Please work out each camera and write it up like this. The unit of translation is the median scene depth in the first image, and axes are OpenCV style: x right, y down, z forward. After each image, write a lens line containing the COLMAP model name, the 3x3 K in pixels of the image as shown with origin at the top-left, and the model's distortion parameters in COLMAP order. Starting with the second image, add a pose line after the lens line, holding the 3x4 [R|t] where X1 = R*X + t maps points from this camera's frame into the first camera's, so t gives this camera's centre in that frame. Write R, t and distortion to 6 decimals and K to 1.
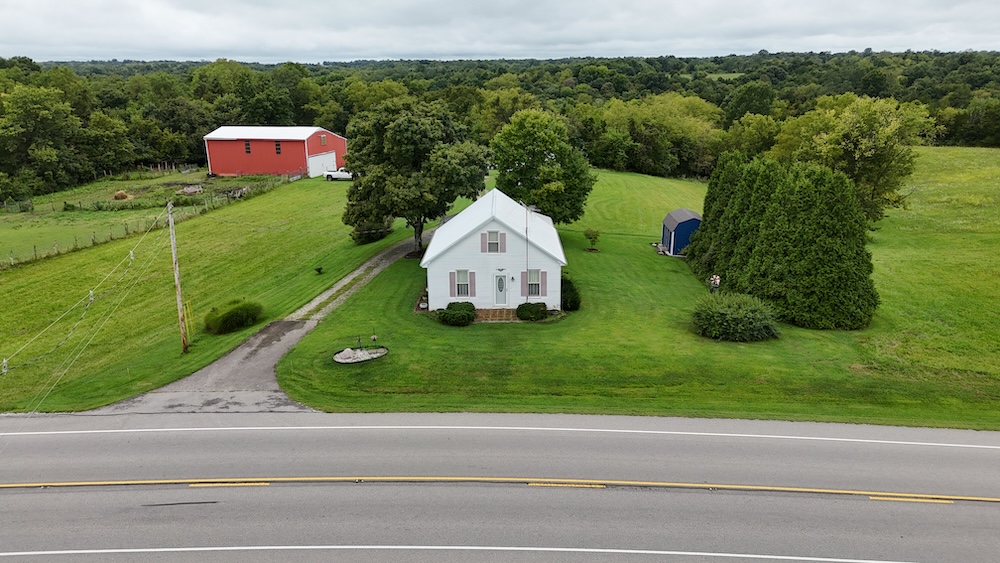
lens RADIAL K [[737.1, 0, 497.1], [0, 737.1, 279.9], [0, 0, 1]] dist [0.065196, -0.054337]
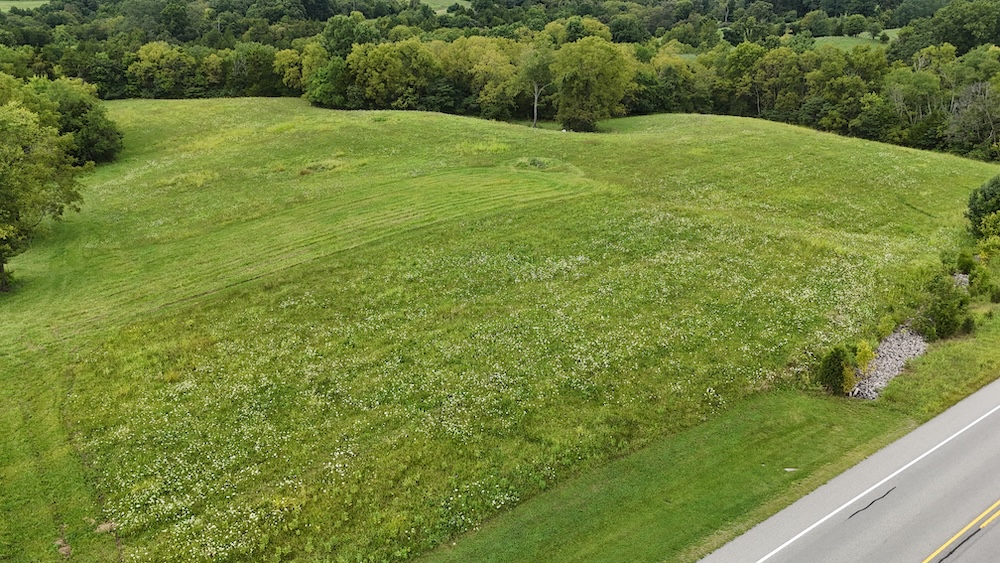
lens RADIAL K [[737.1, 0, 496.6], [0, 737.1, 279.8], [0, 0, 1]] dist [0.065196, -0.054337]
pose [[0.709502, -0.253497, 0.657531, 0.499209], [0.192484, 0.967291, 0.165220, -0.124934], [-0.677906, 0.009340, 0.735089, 0.206224]]
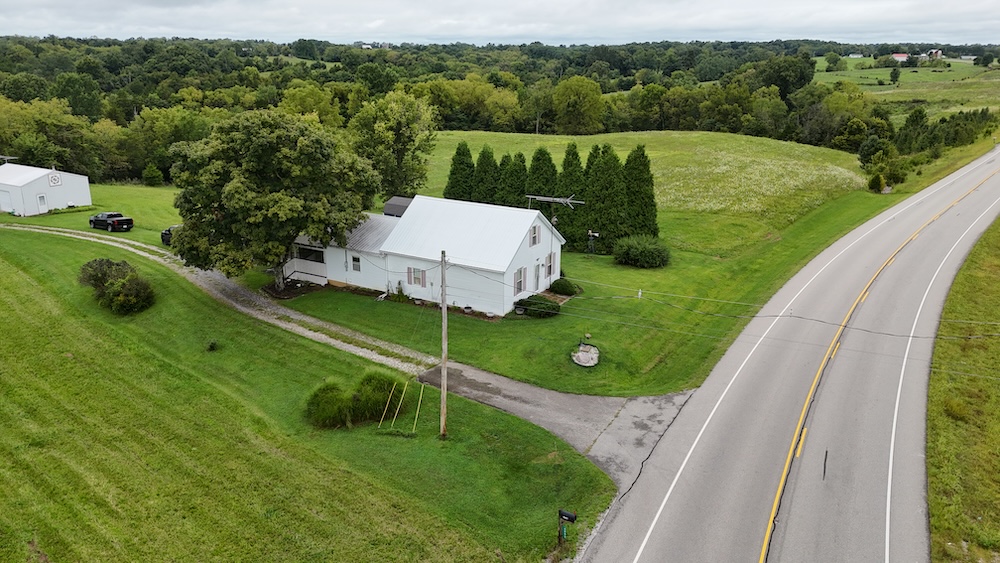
lens RADIAL K [[737.1, 0, 498.1], [0, 737.1, 282.0], [0, 0, 1]] dist [0.065196, -0.054337]
pose [[0.498991, -0.248249, 0.830289, -0.656433], [0.231643, 0.961439, 0.148248, -0.109957], [-0.835074, 0.118356, 0.537255, 0.320972]]
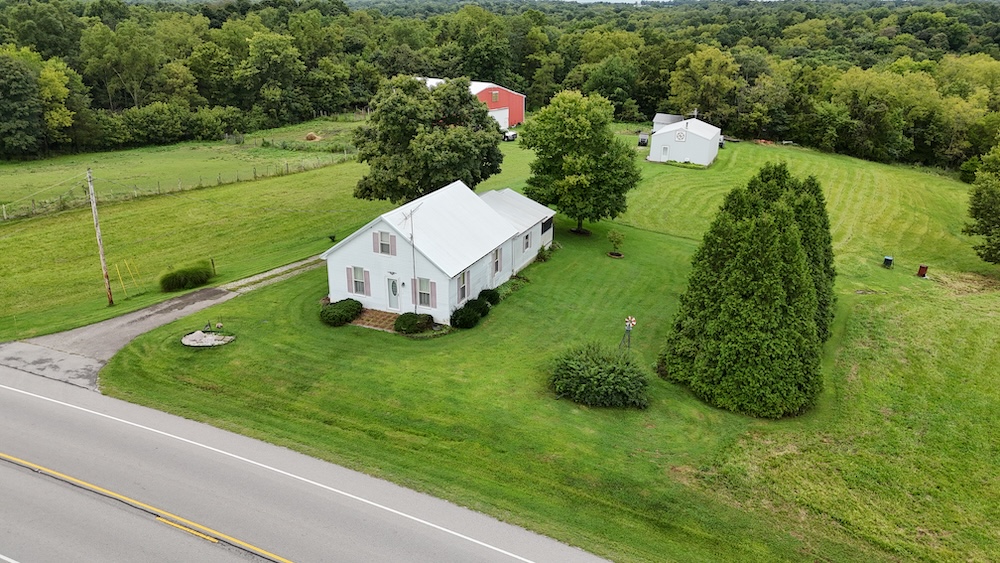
lens RADIAL K [[737.1, 0, 497.4], [0, 737.1, 277.4], [0, 0, 1]] dist [0.065196, -0.054337]
pose [[0.917308, 0.154623, -0.366931, 0.331484], [-0.128330, 0.987155, 0.095163, -0.080315], [0.376932, -0.040206, 0.925368, 0.120584]]
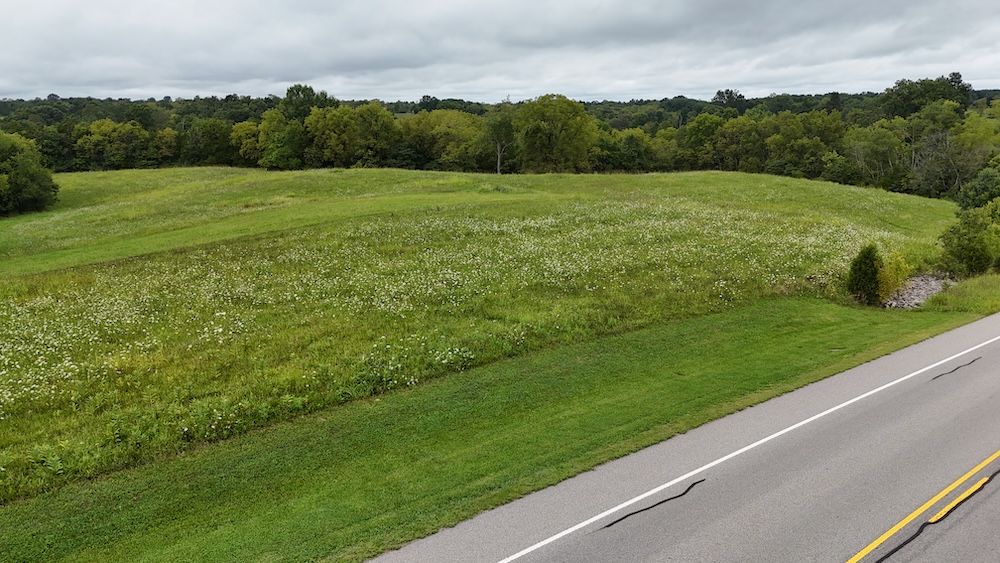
lens RADIAL K [[737.1, 0, 497.4], [0, 737.1, 280.1], [0, 0, 1]] dist [0.065196, -0.054337]
pose [[0.675218, -0.158167, 0.720461, 0.557529], [0.205022, 0.978495, 0.022667, 0.048188], [-0.708552, 0.132405, 0.693125, 0.301674]]
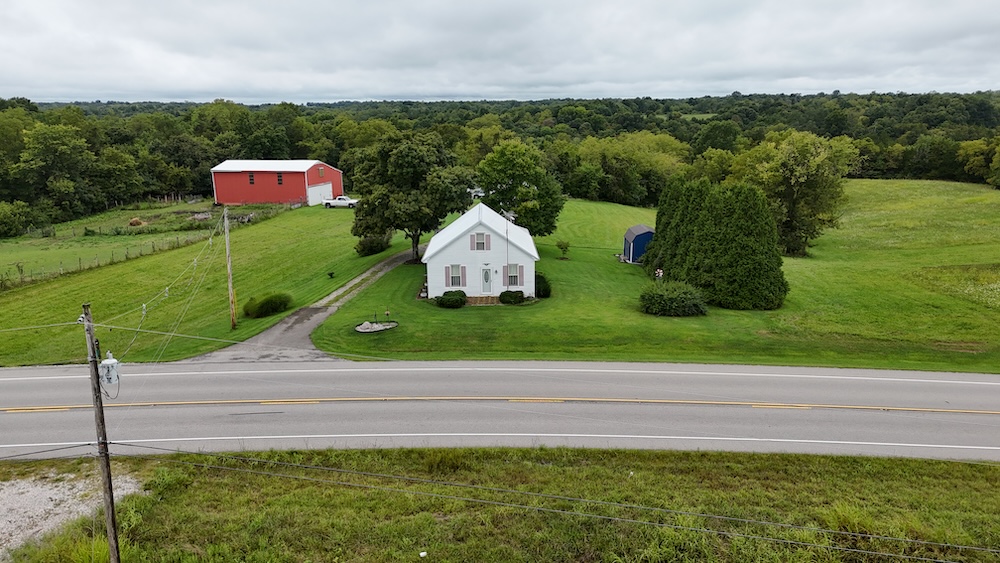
lens RADIAL K [[737.1, 0, 497.1], [0, 737.1, 282.2], [0, 0, 1]] dist [0.065196, -0.054337]
pose [[0.999706, -0.005668, 0.023571, -0.004366], [0.006809, 0.998795, -0.048603, 0.053138], [-0.023268, 0.048749, 0.998540, -0.165411]]
